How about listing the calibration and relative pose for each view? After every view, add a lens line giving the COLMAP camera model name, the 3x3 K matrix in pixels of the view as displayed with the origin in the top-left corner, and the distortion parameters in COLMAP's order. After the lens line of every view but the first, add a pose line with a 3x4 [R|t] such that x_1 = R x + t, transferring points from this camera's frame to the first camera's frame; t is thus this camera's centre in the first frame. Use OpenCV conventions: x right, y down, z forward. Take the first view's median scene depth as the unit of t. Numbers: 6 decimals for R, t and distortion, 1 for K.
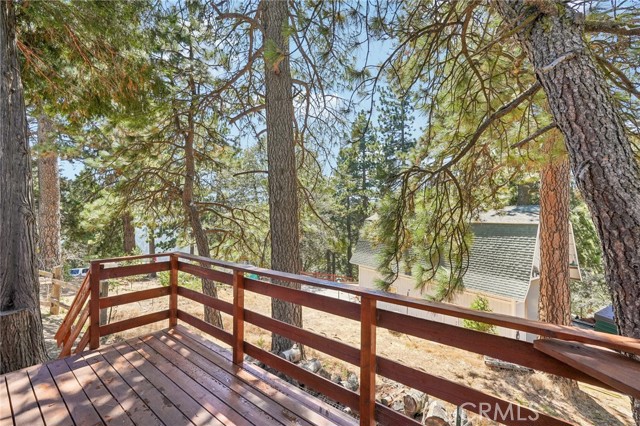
lens RADIAL K [[279.6, 0, 320.0], [0, 279.6, 213.0], [0, 0, 1]] dist [0.000418, 0.000146]
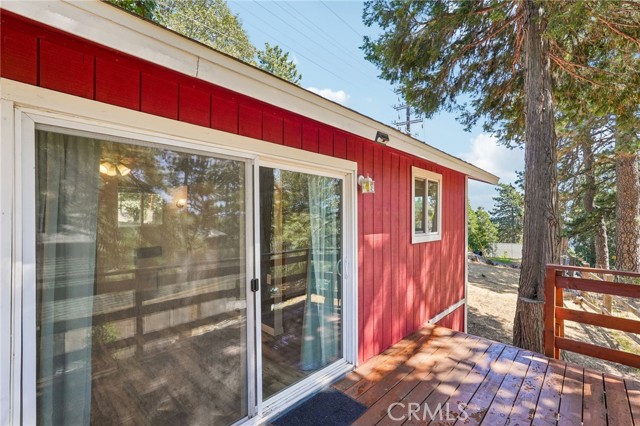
lens RADIAL K [[288.2, 0, 320.0], [0, 288.2, 213.0], [0, 0, 1]] dist [-0.000566, 0.000160]
pose [[-0.079456, -0.021743, -0.996601, 0.280670], [-0.000992, 0.999763, -0.021733, 0.022986], [0.996838, -0.000738, -0.079459, 0.328076]]
